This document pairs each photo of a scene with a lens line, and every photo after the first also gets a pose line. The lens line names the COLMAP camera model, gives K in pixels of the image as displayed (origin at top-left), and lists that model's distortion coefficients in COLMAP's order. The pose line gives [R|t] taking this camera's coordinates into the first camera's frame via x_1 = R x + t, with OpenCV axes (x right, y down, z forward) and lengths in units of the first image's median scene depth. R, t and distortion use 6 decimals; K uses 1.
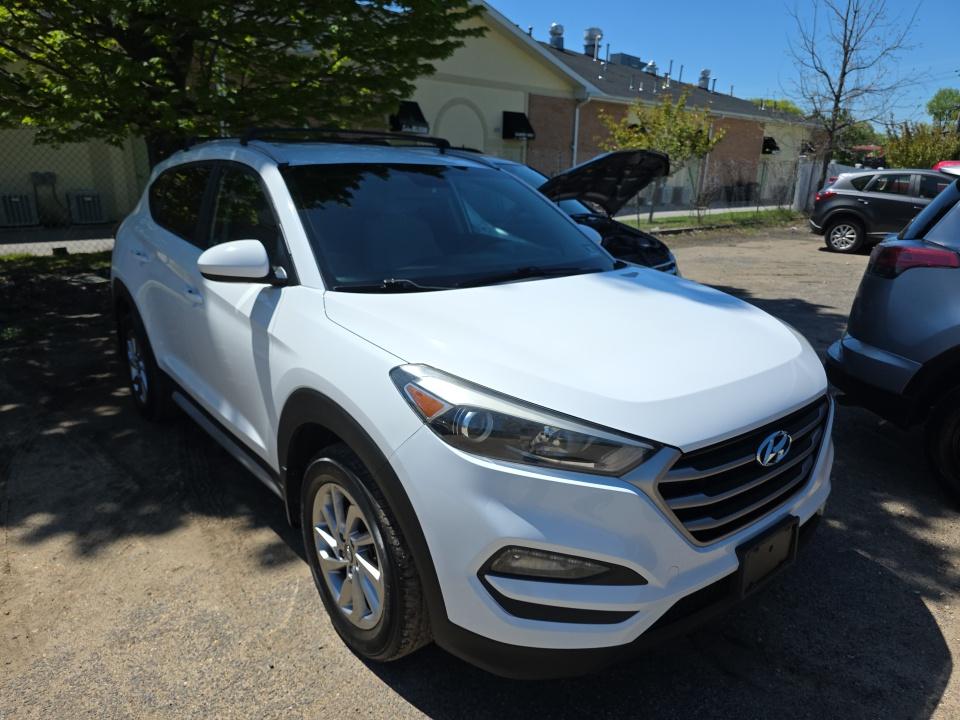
lens RADIAL K [[645.8, 0, 480.0], [0, 645.8, 360.0], [0, 0, 1]] dist [0.070779, -0.087527]
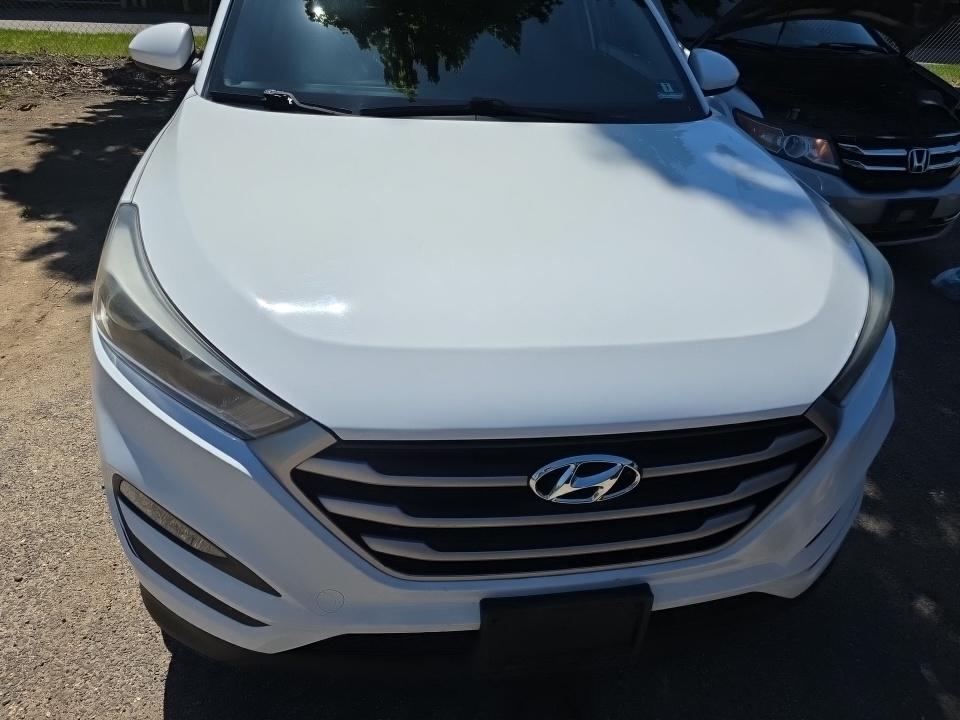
lens RADIAL K [[645.8, 0, 480.0], [0, 645.8, 360.0], [0, 0, 1]] dist [0.070779, -0.087527]
pose [[0.869682, 0.291513, -0.398338, 0.575529], [-0.186336, 0.941163, 0.281942, -0.101547], [0.457091, -0.170975, 0.872832, 0.505829]]
